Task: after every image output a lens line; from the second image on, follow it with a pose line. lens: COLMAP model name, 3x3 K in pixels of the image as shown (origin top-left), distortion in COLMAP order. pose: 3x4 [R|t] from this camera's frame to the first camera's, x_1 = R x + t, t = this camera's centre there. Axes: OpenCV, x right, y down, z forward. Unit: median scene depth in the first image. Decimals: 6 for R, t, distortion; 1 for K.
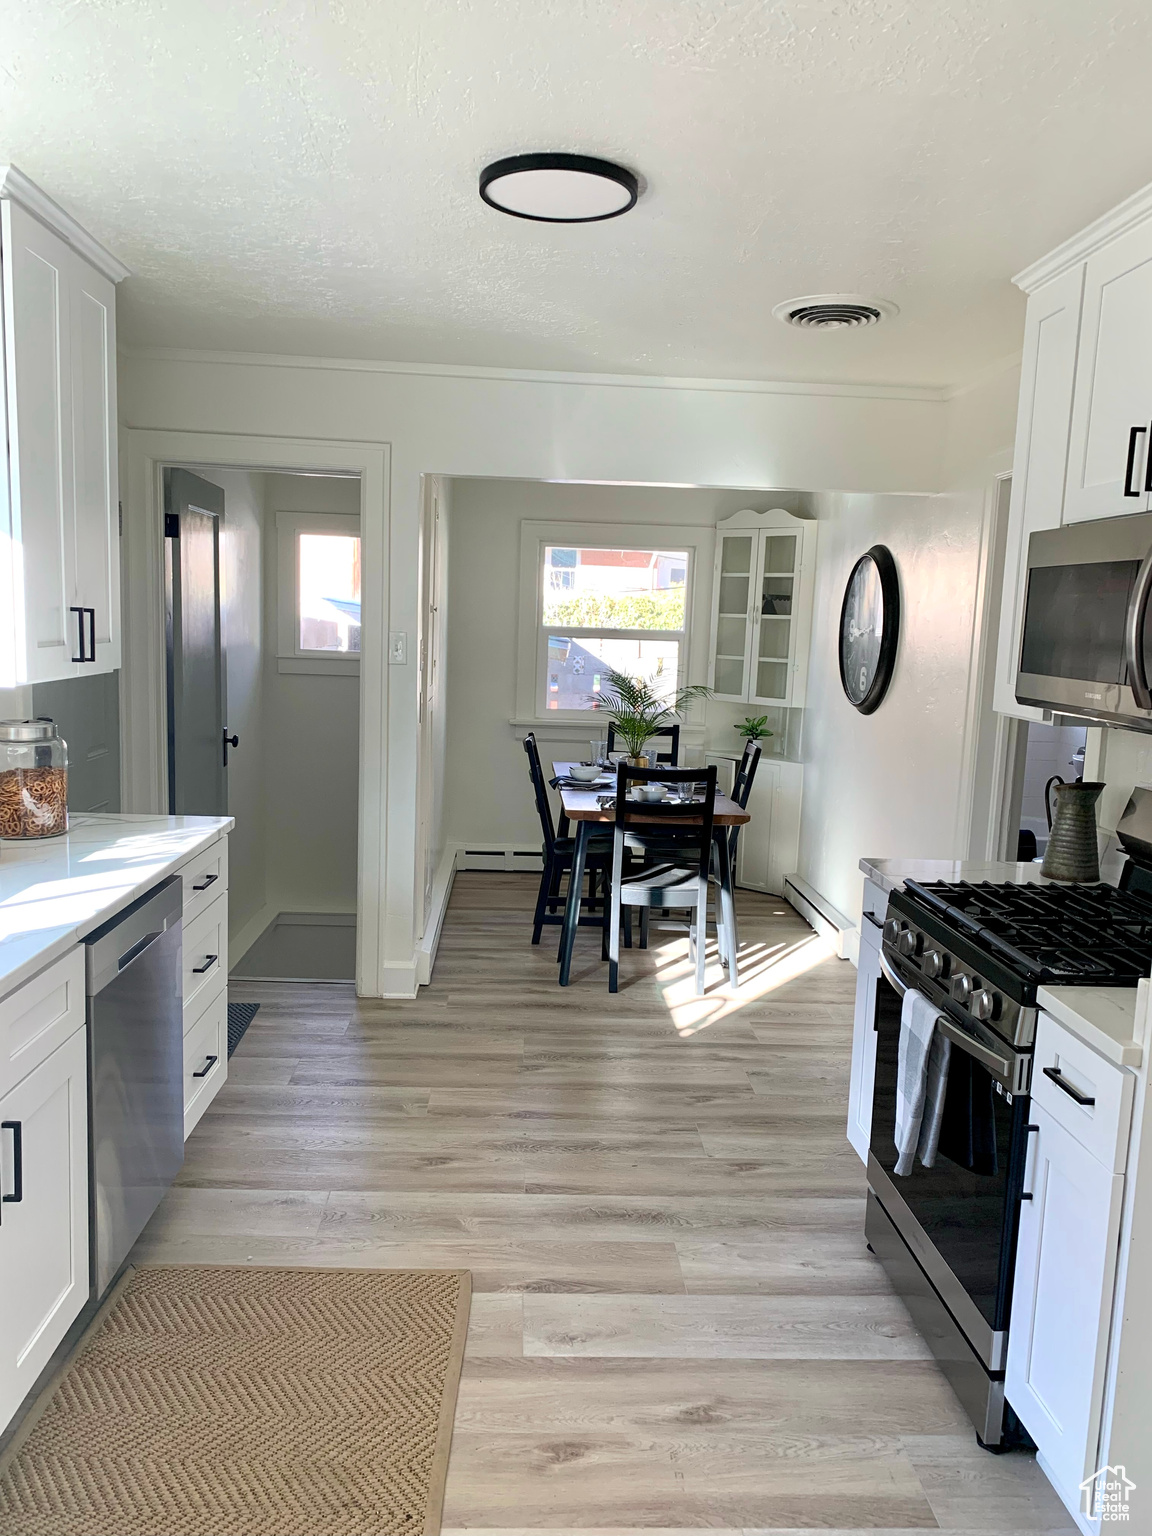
lens RADIAL K [[1169.1, 0, 576.8], [0, 1169.1, 775.5], [0, 0, 1]] dist [-0.010267, -0.013413]
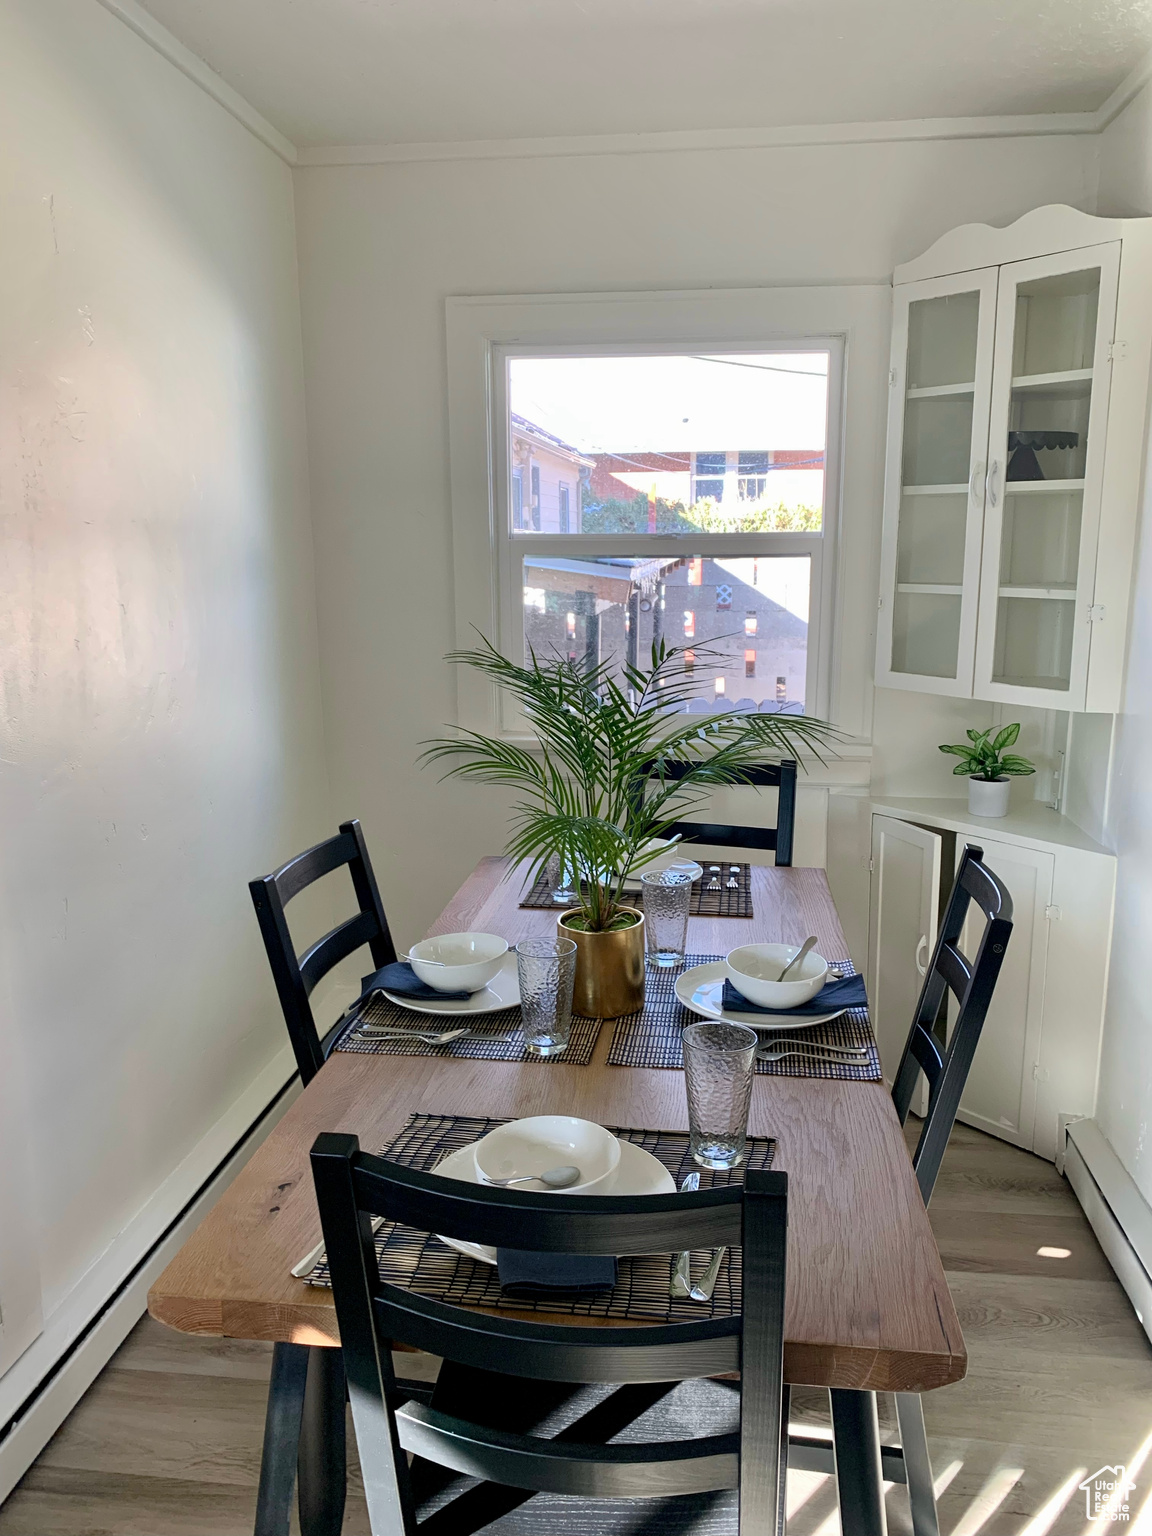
lens RADIAL K [[1169.1, 0, 572.0], [0, 1169.1, 759.0], [0, 0, 1]] dist [-0.010267, -0.013413]
pose [[0.981763, -0.008007, -0.189940, 0.085360], [0.017432, 0.998695, 0.048003, -0.062939], [0.189308, -0.050439, 0.980621, 0.564127]]
